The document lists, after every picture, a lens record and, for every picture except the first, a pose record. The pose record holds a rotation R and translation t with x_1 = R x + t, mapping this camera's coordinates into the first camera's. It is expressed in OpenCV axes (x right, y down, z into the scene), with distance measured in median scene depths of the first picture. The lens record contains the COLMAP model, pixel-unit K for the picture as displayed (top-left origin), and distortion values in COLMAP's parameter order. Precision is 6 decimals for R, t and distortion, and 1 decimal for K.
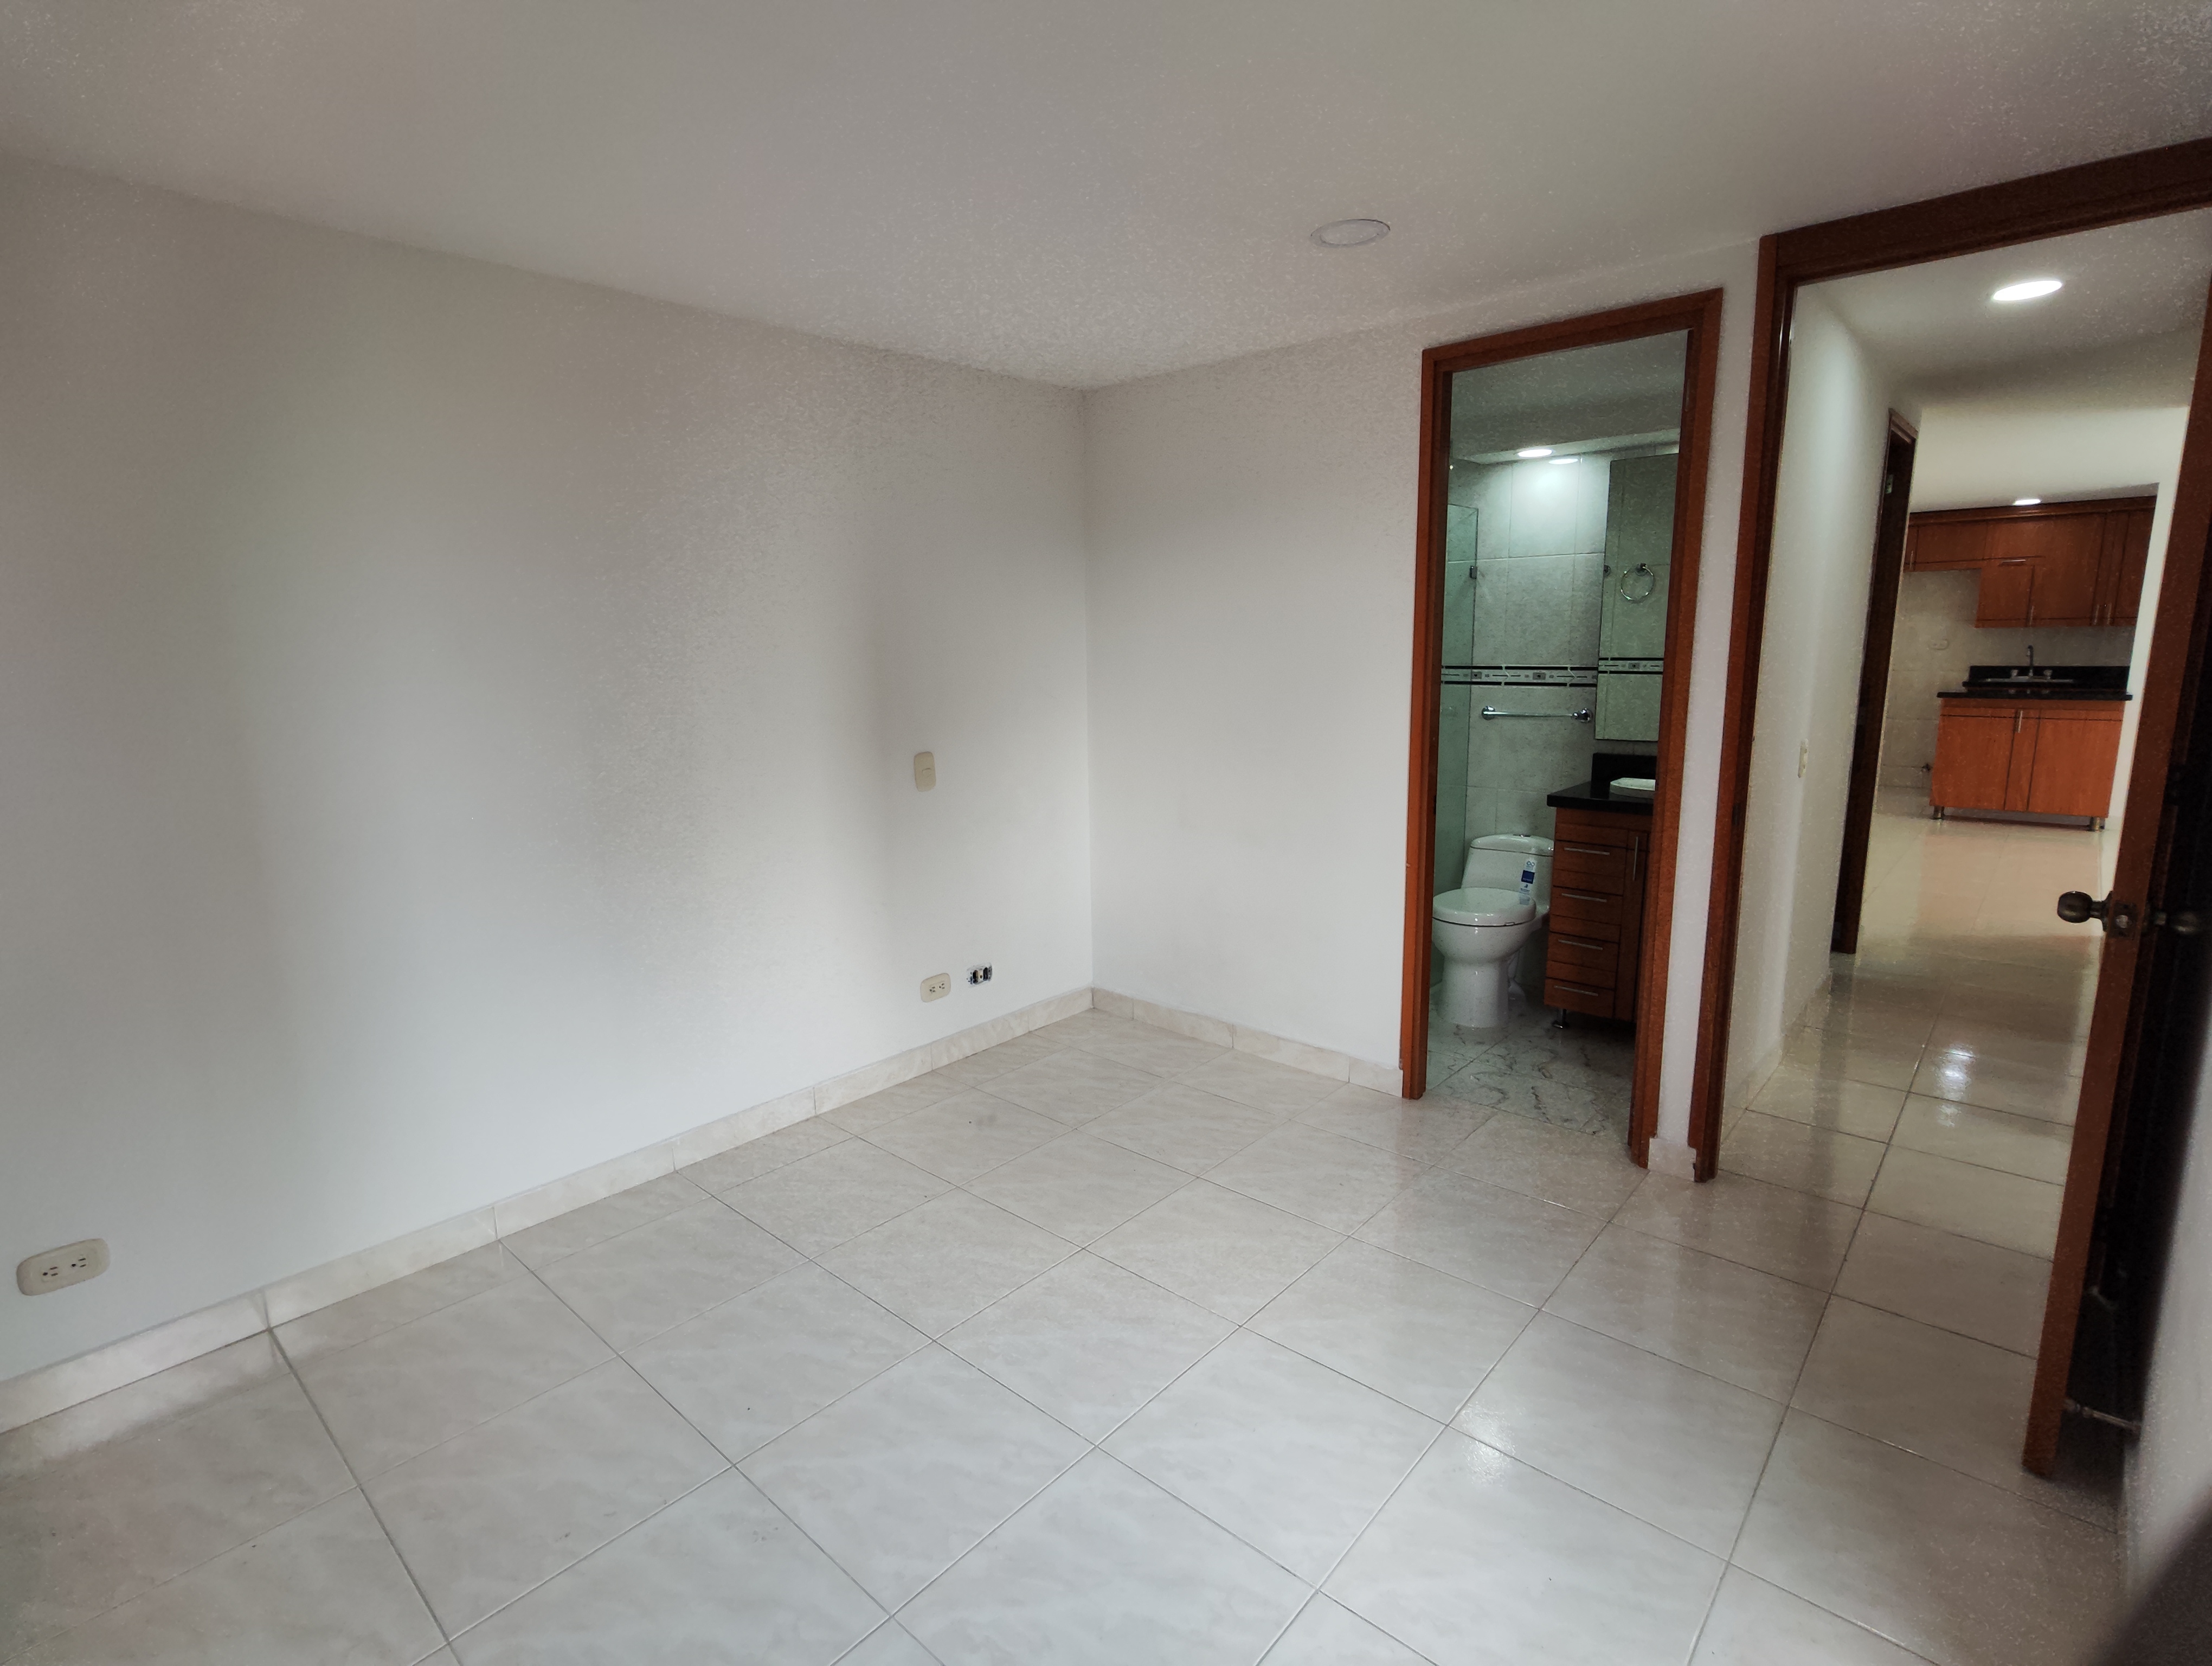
lens RADIAL K [[1107.4, 0, 1106.0], [0, 1107.4, 833.0], [0, 0, 1]] dist [0.001707, 0.001086]
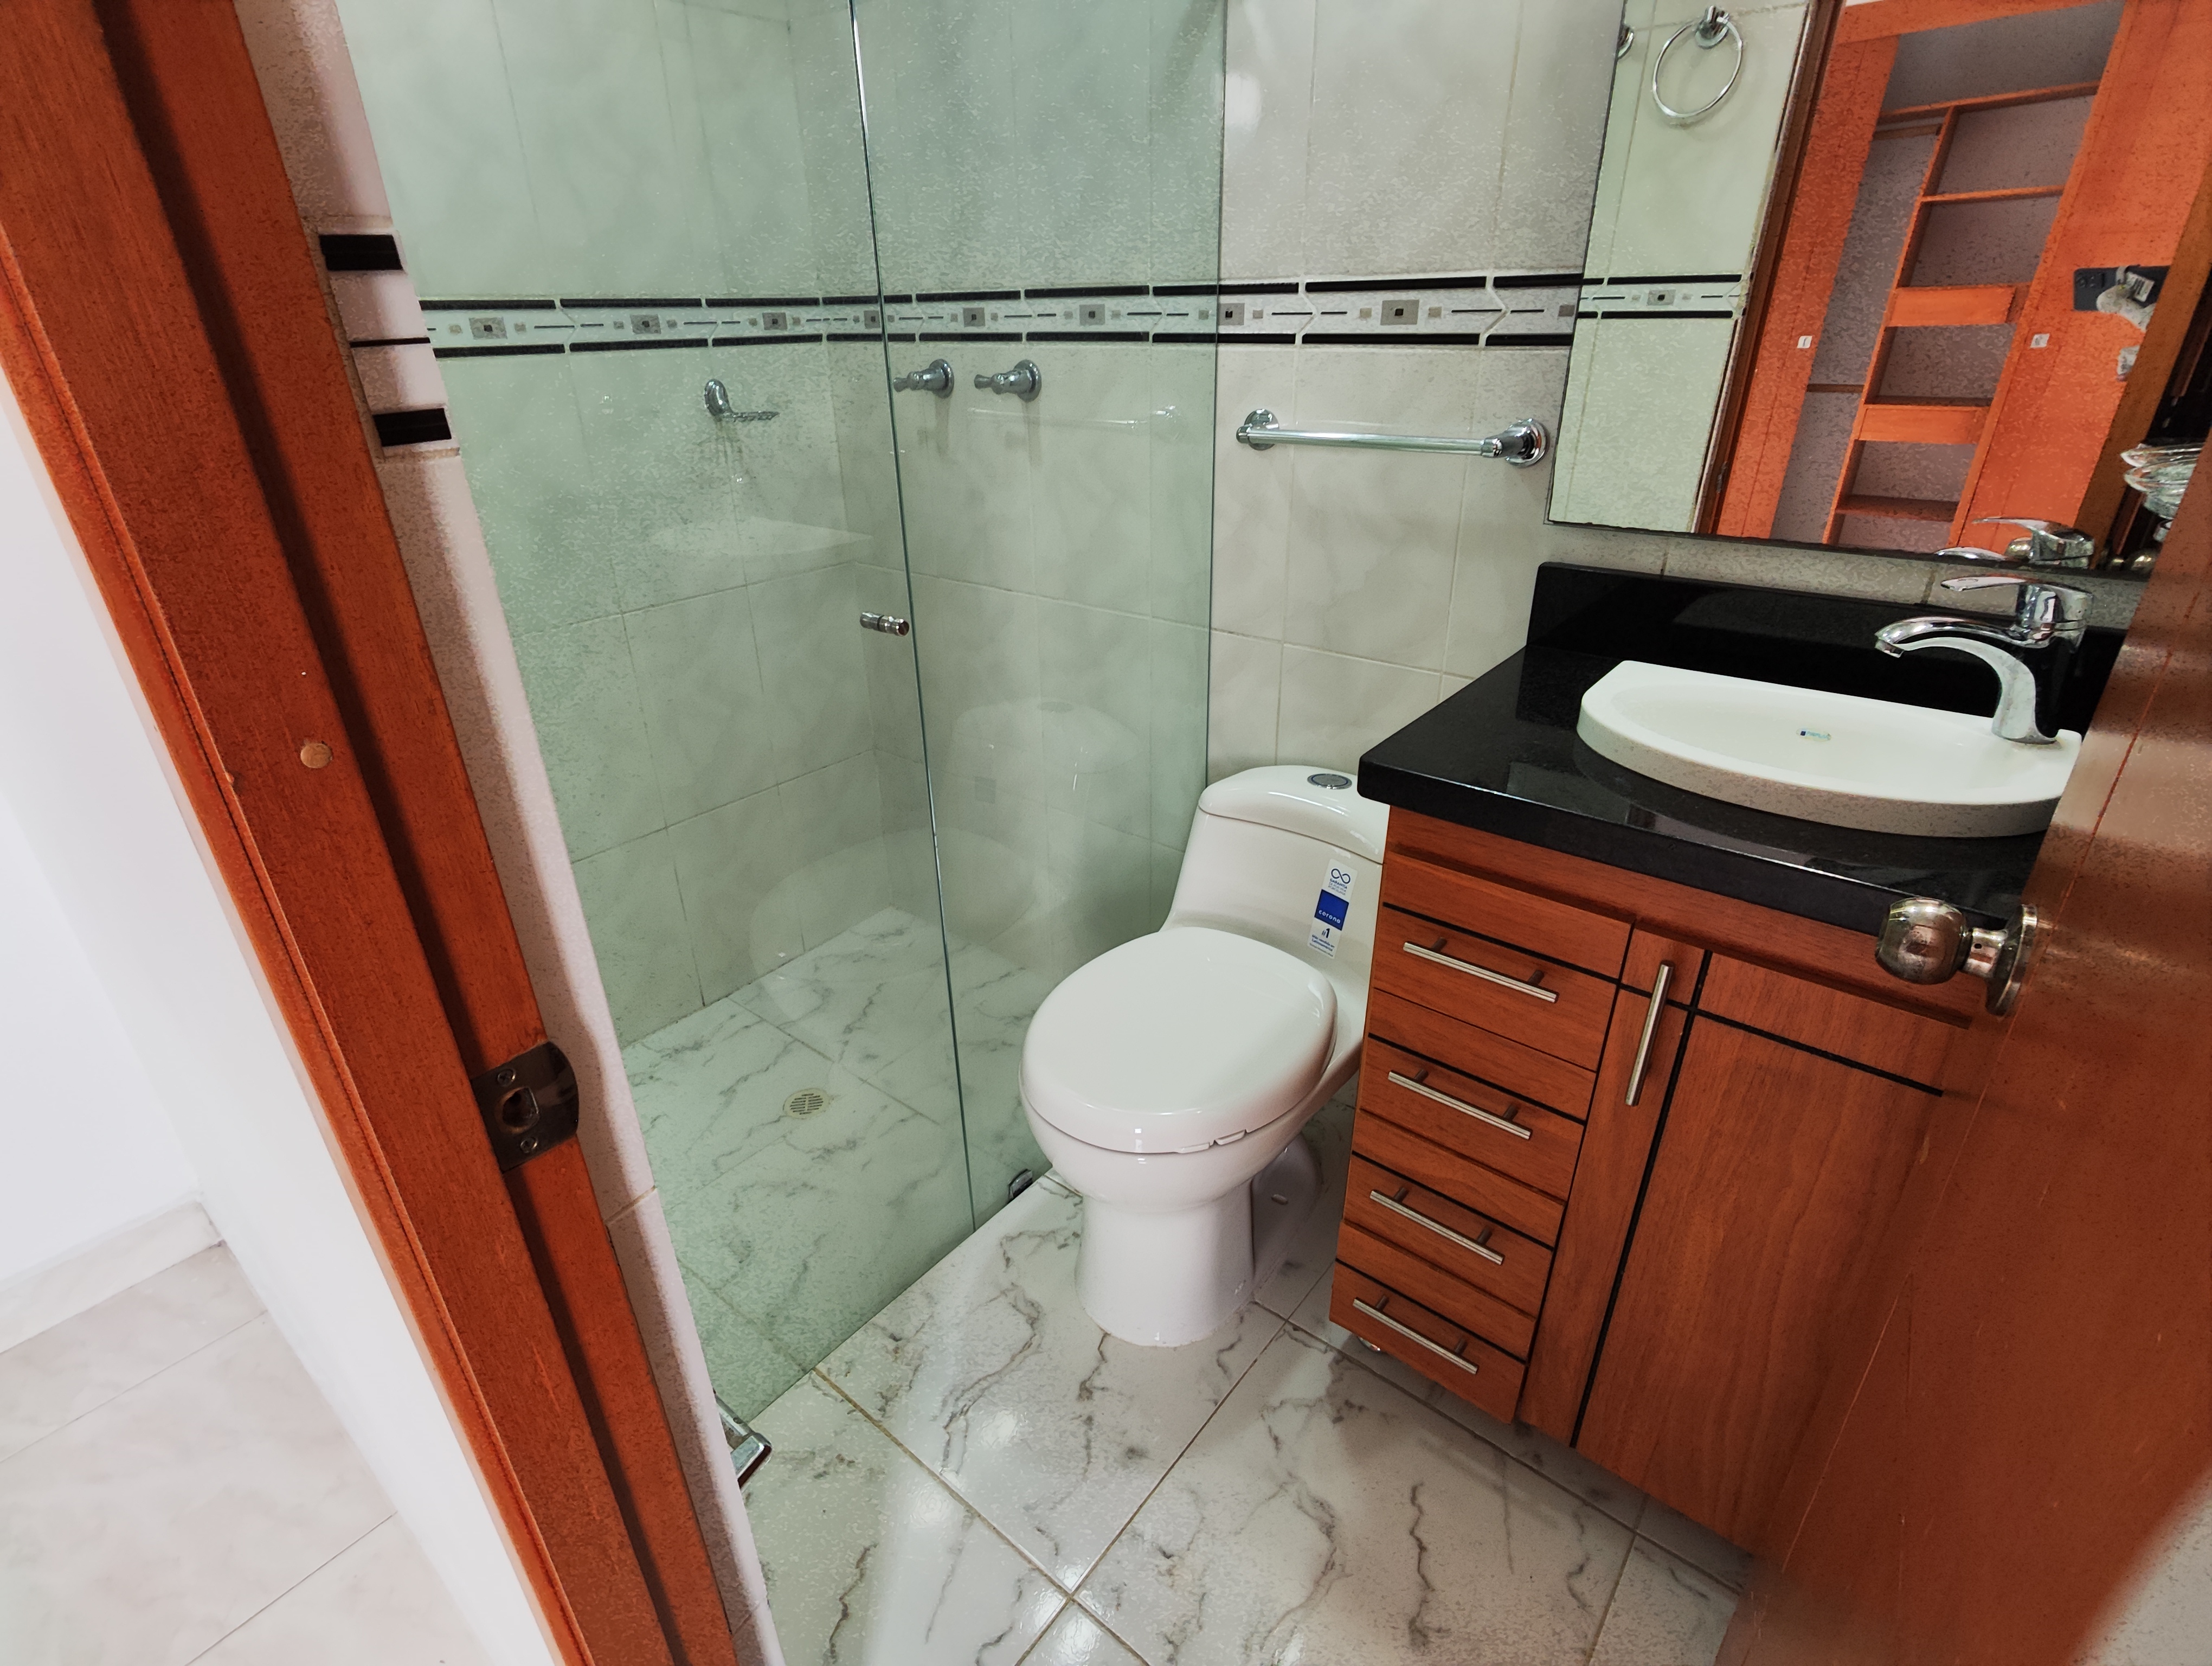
lens RADIAL K [[1078.4, 0, 1106.0], [0, 1078.4, 833.0], [0, 0, 1]] dist [-0.006006, 0.000622]
pose [[0.999030, -0.021633, 0.038352, 0.287214], [0.010285, 0.961547, 0.274449, -0.081769], [-0.042815, -0.273788, 0.960837, 0.653274]]
